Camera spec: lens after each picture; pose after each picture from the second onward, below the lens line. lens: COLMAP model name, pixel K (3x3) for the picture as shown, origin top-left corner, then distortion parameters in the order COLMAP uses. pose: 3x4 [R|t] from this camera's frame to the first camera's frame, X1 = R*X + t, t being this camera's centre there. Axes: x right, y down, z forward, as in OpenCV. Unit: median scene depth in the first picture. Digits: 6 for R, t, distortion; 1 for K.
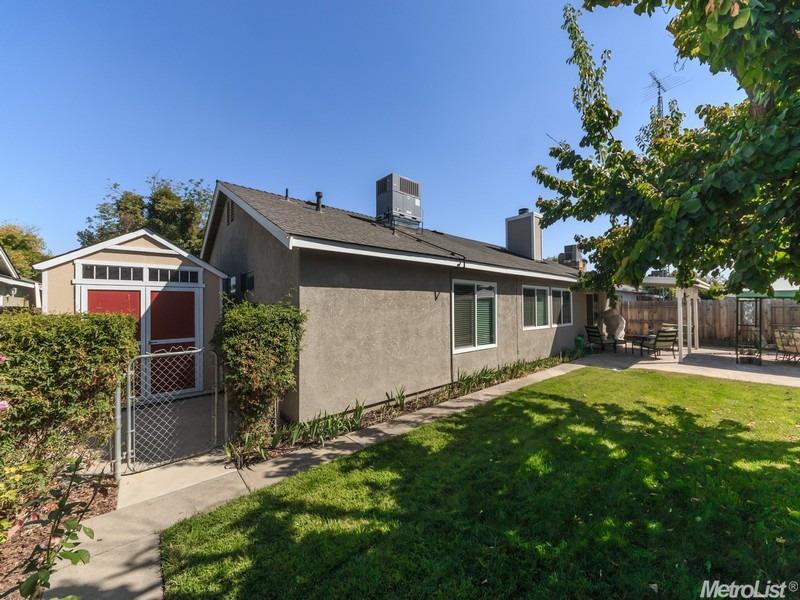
lens RADIAL K [[332.9, 0, 400.0], [0, 332.9, 300.0], [0, 0, 1]] dist [-0.000237, -0.000065]
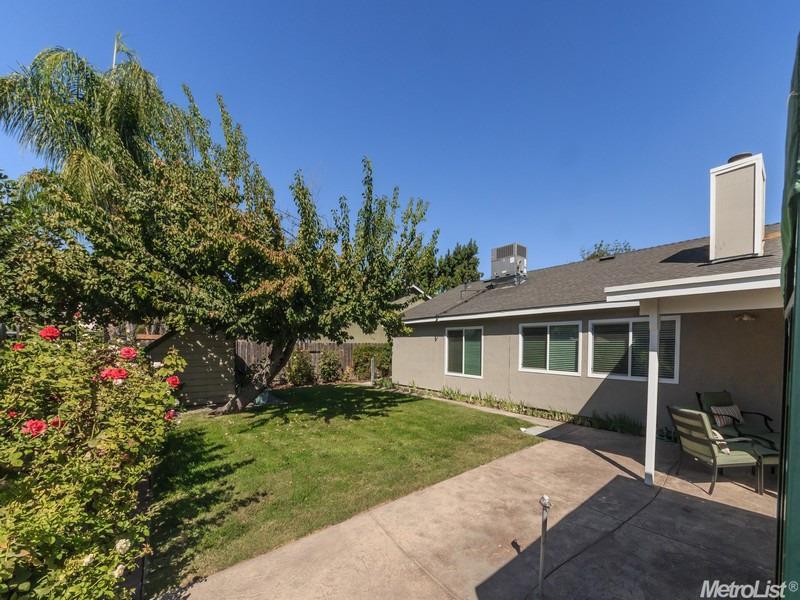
lens RADIAL K [[332.9, 0, 400.0], [0, 332.9, 300.0], [0, 0, 1]] dist [-0.000237, -0.000065]
pose [[-0.162074, -0.157863, -0.974069, 1.705470], [-0.028049, 0.987459, -0.155366, 0.058155], [0.986380, 0.002141, -0.164469, 0.986035]]
